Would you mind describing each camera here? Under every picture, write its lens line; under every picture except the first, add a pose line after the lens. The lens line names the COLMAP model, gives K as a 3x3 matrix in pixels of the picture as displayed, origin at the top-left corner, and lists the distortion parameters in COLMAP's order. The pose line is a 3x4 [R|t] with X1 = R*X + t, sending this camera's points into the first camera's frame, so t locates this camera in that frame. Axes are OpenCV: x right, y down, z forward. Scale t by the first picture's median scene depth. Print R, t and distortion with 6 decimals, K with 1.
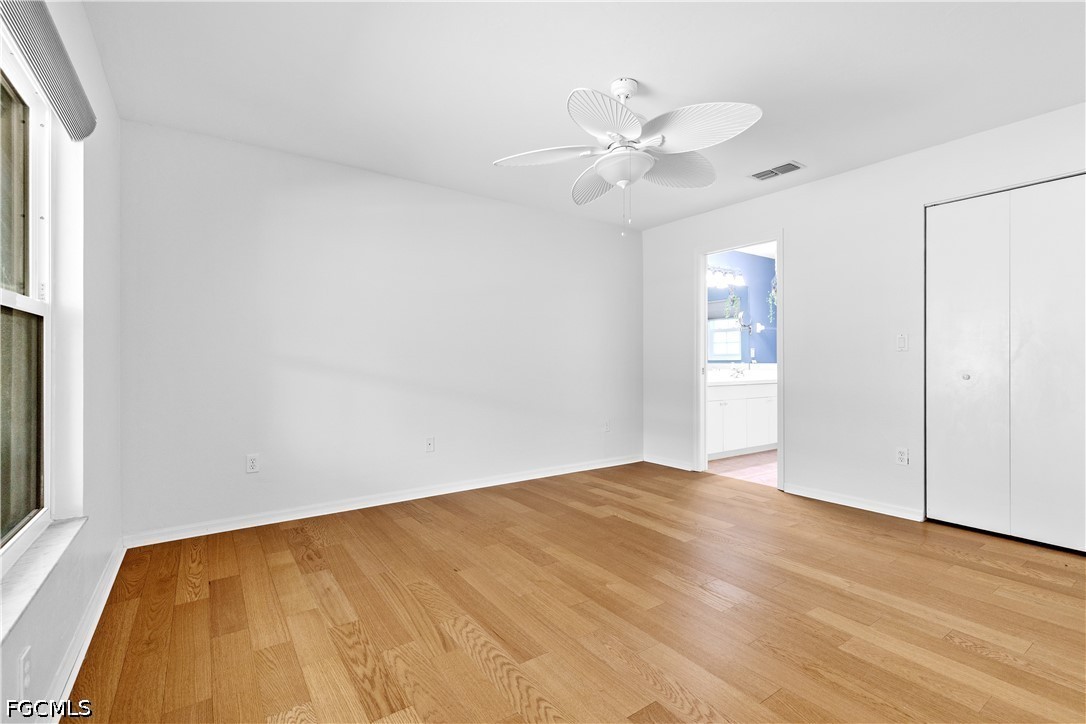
lens RADIAL K [[490.5, 0, 545.1], [0, 490.5, 360.7], [0, 0, 1]] dist [0.009451, -0.001694]
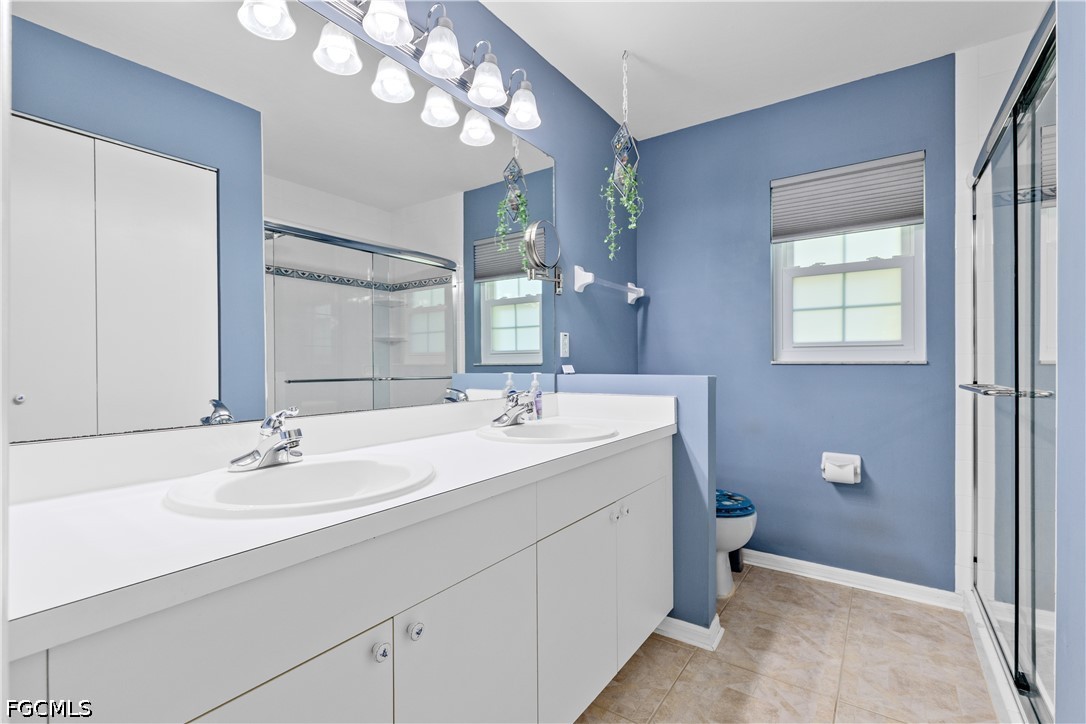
lens RADIAL K [[490.5, 0, 542.8], [0, 490.5, 363.4], [0, 0, 1]] dist [0.009451, -0.001694]
pose [[0.939720, -0.001411, 0.341941, 0.329109], [0.001158, 0.999999, 0.000945, -0.002992], [-0.341942, -0.000492, 0.939721, 0.771749]]
